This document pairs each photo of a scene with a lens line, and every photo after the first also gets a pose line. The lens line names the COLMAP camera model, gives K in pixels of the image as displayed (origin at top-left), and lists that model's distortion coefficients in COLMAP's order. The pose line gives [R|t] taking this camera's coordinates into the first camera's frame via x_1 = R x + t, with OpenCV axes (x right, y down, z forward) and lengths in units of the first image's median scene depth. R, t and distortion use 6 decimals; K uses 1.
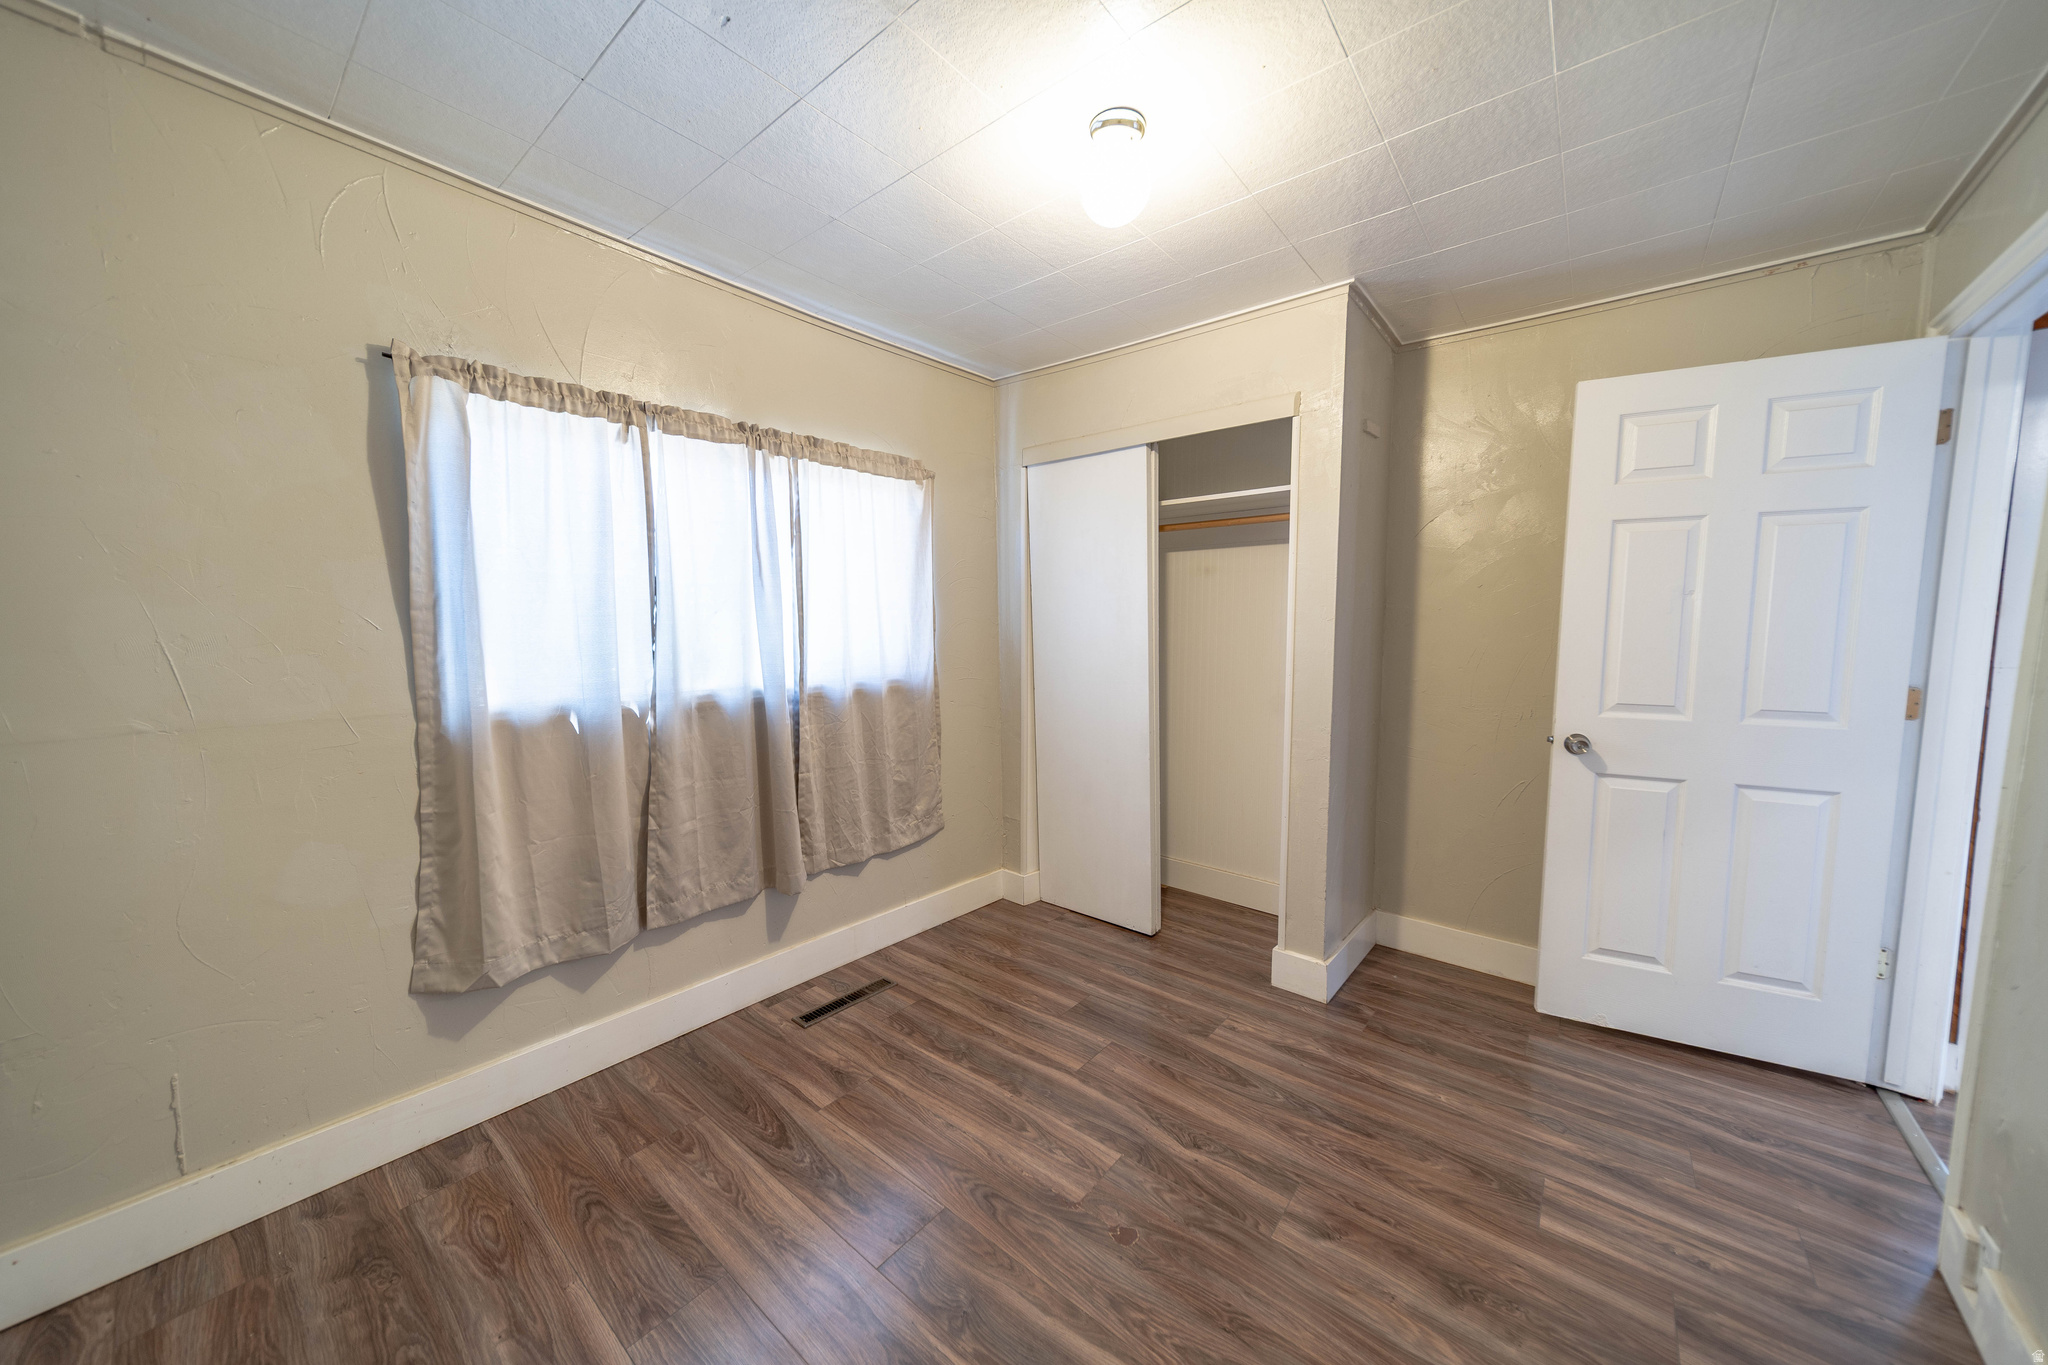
lens RADIAL K [[706.2, 0, 1021.1], [0, 706.2, 675.8], [0, 0, 1]] dist [0.004882, 0.000015]
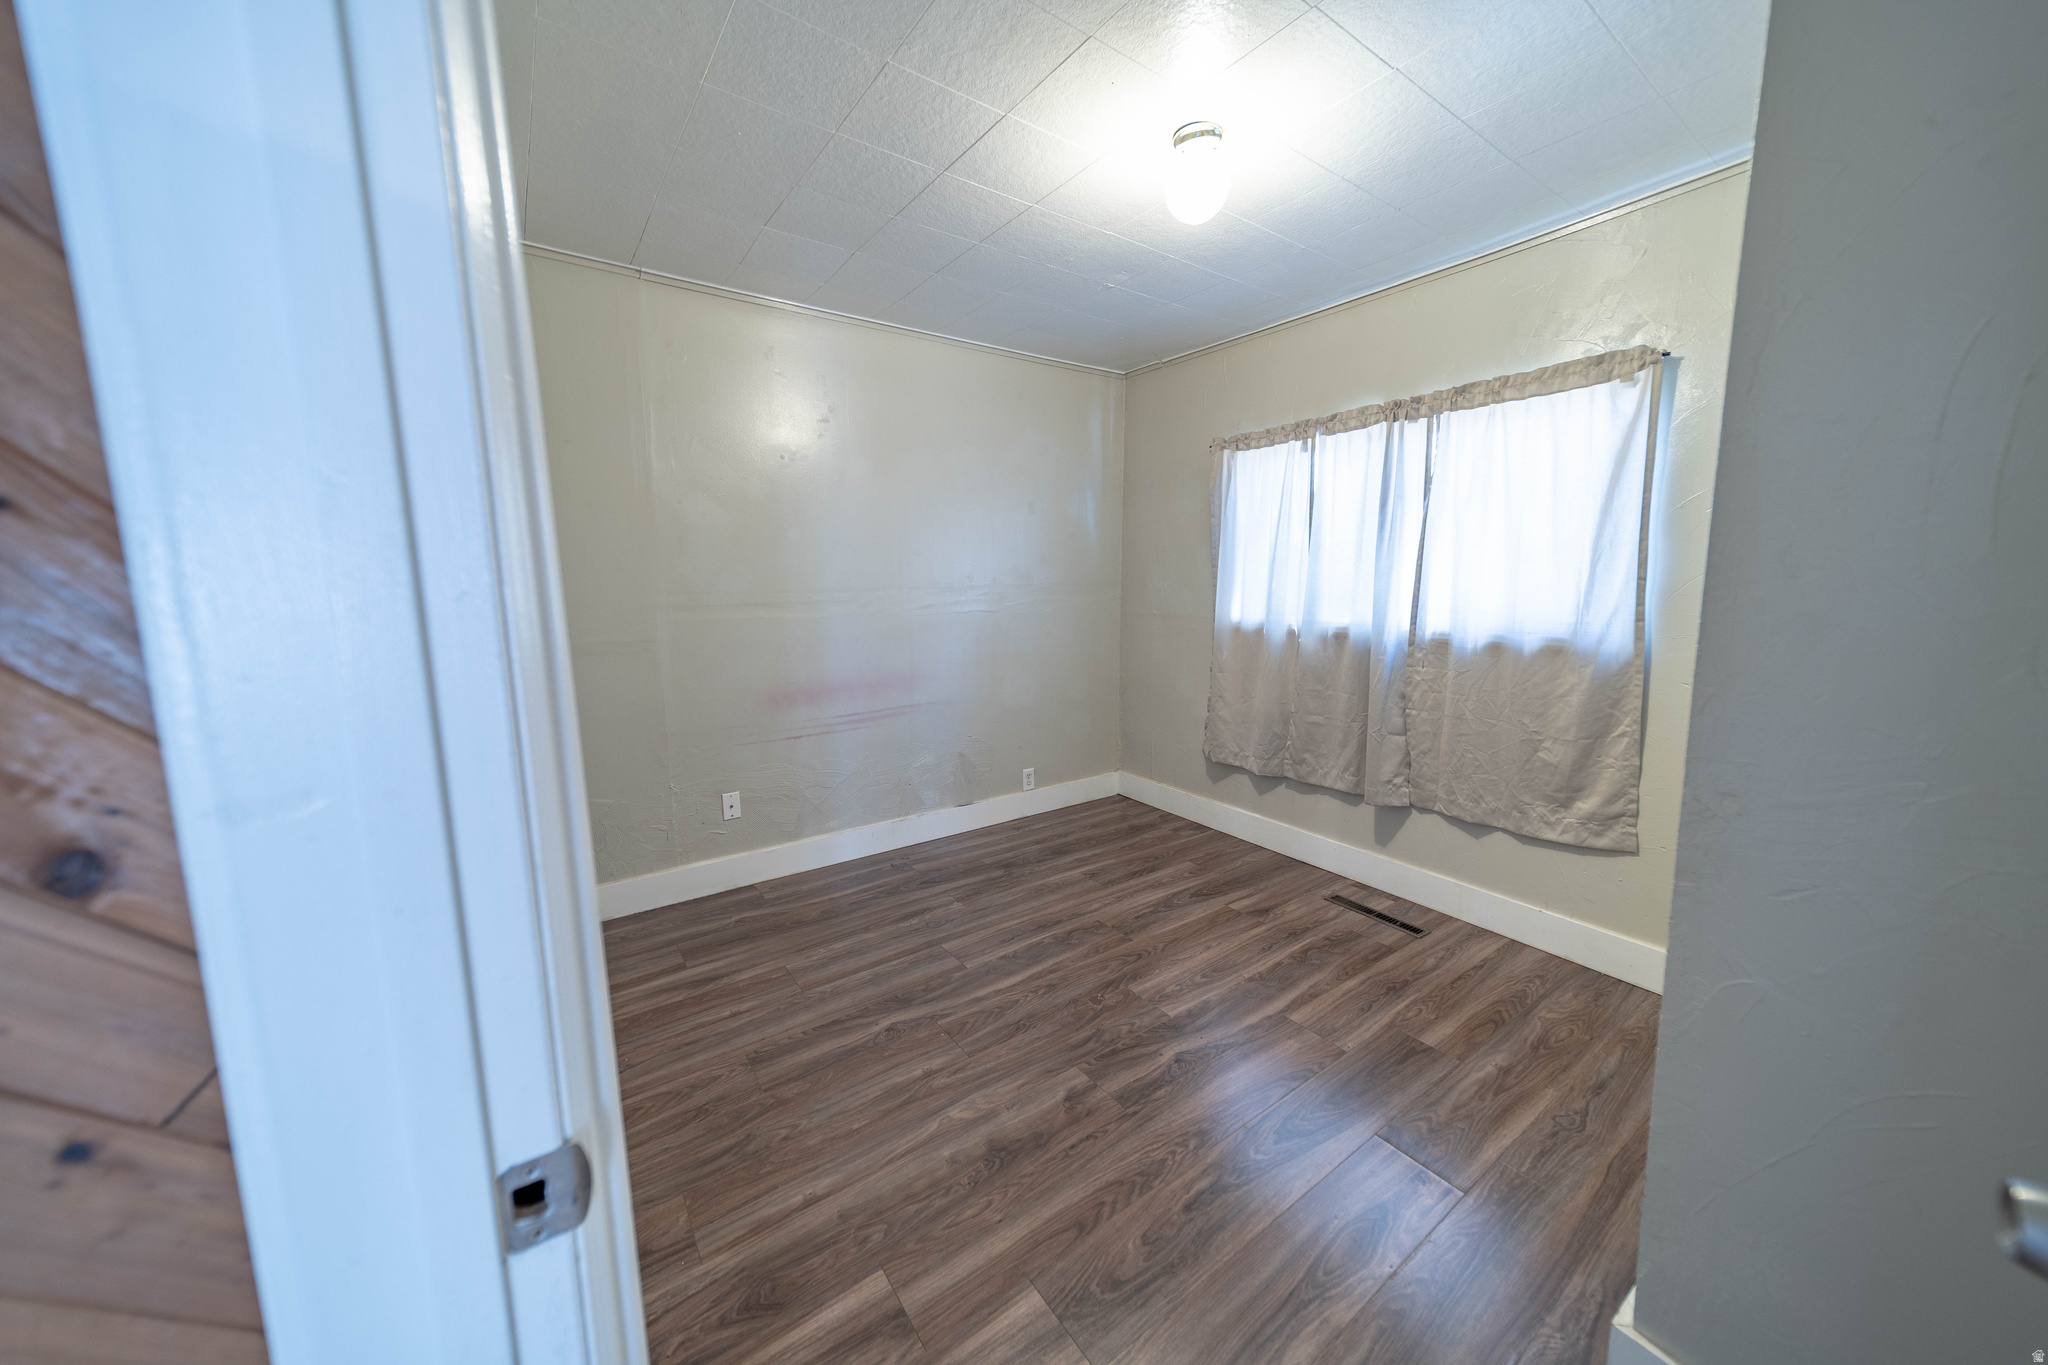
lens RADIAL K [[703.7, 0, 1020.8], [0, 703.7, 670.7], [0, 0, 1]] dist [0.000640, 0.000228]
pose [[-0.263117, 0.125495, -0.956567, 1.038250], [-0.063865, 0.987063, 0.147063, -0.050644], [0.962648, 0.099786, -0.251699, 0.808319]]
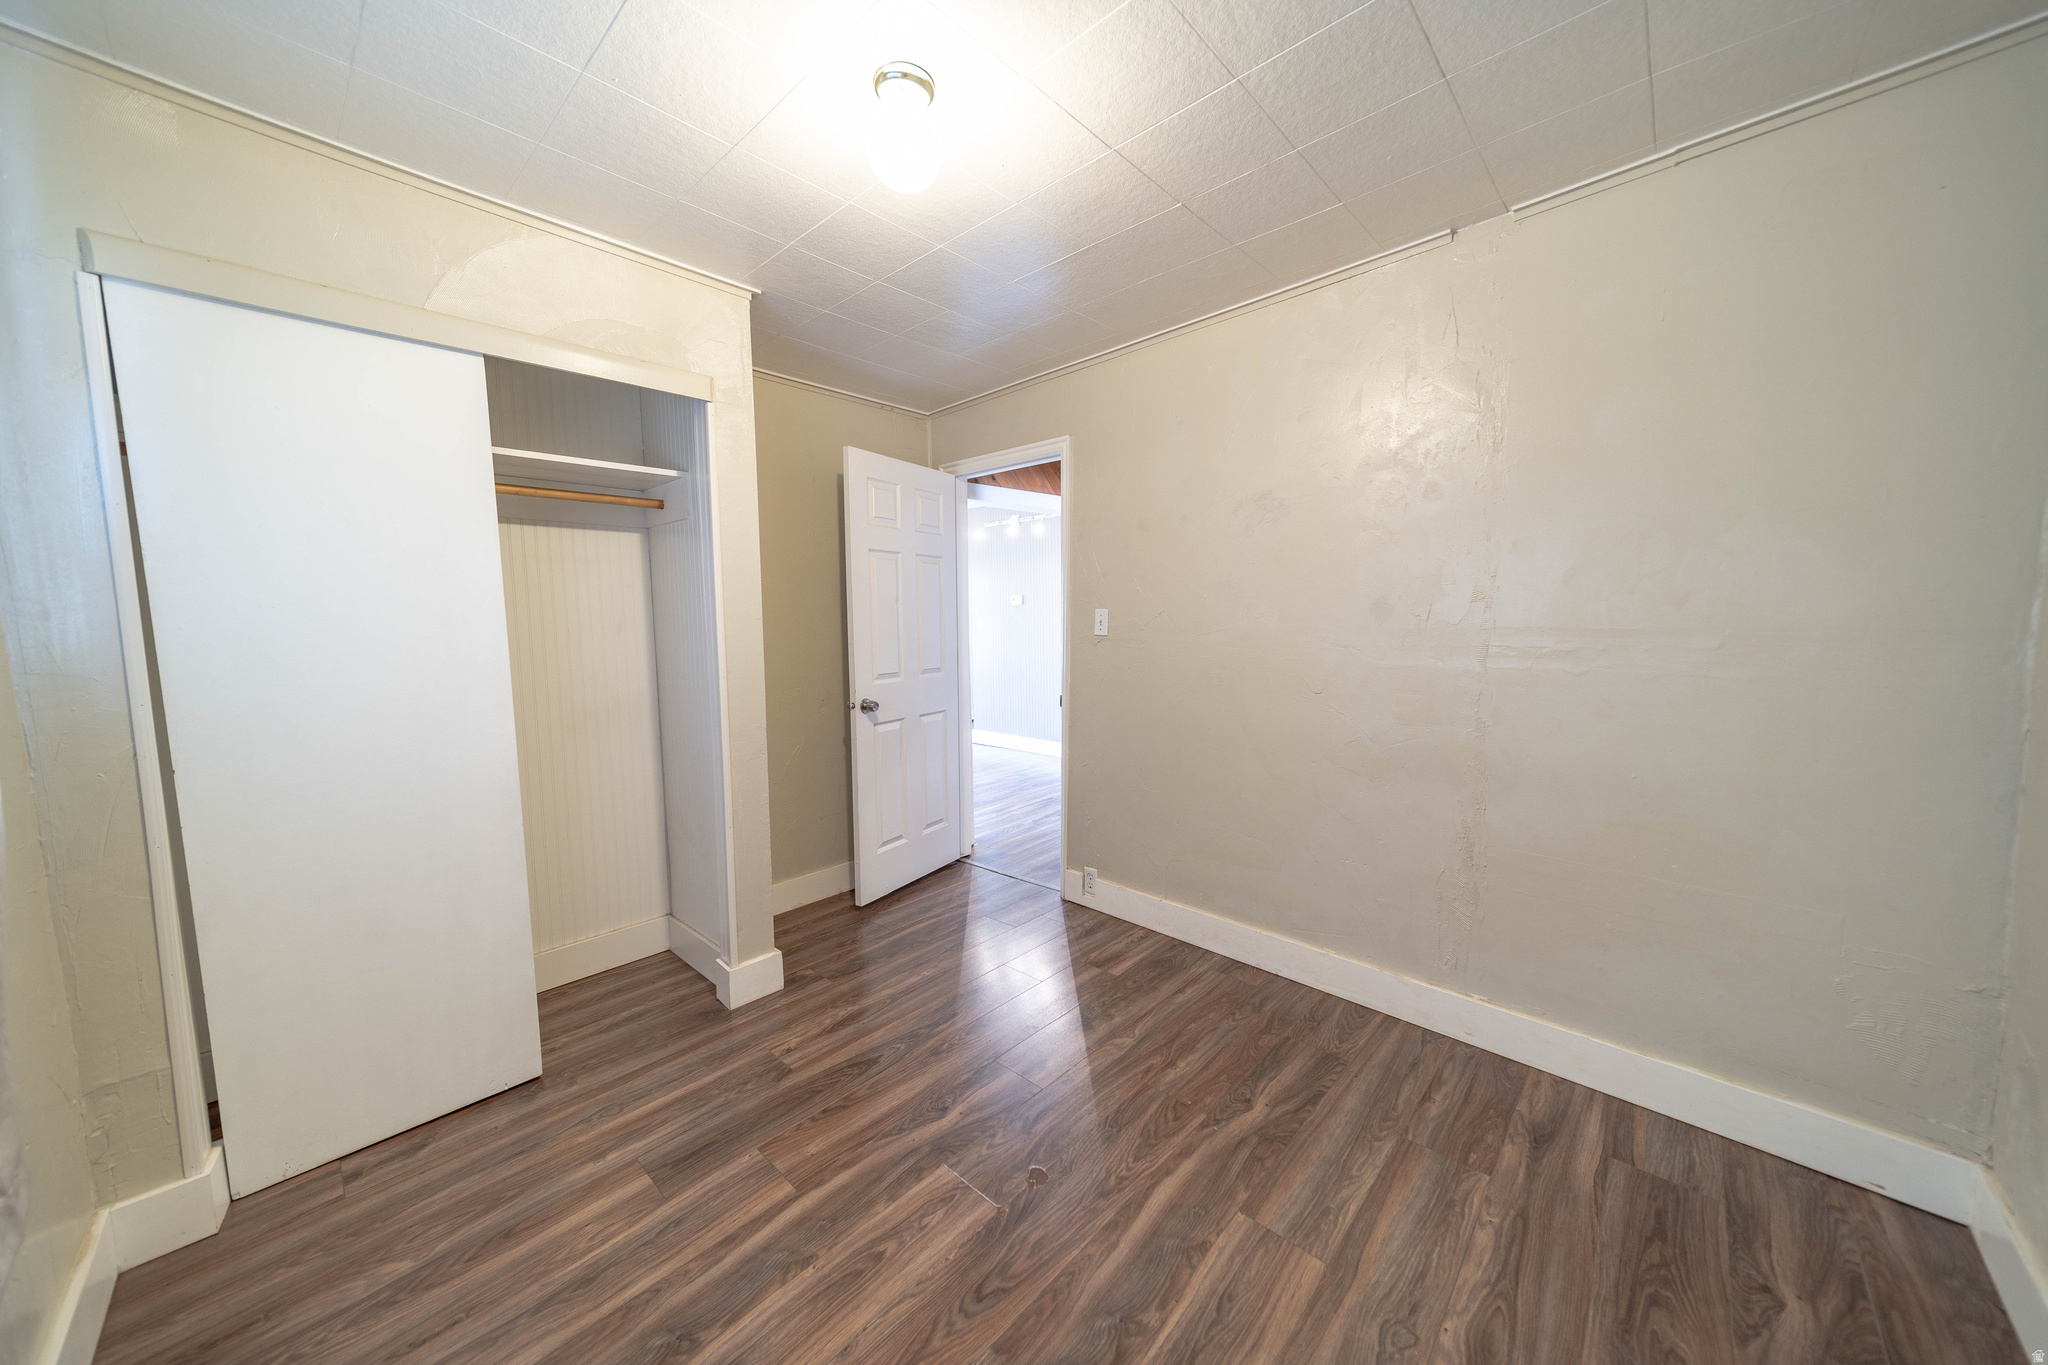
lens RADIAL K [[706.2, 0, 1021.1], [0, 706.2, 675.8], [0, 0, 1]] dist [0.004882, 0.000015]
pose [[0.060921, -0.083995, 0.994602, -0.620106], [0.089494, 0.992899, 0.078370, -0.047900], [-0.994122, 0.084237, 0.068005, 0.624981]]
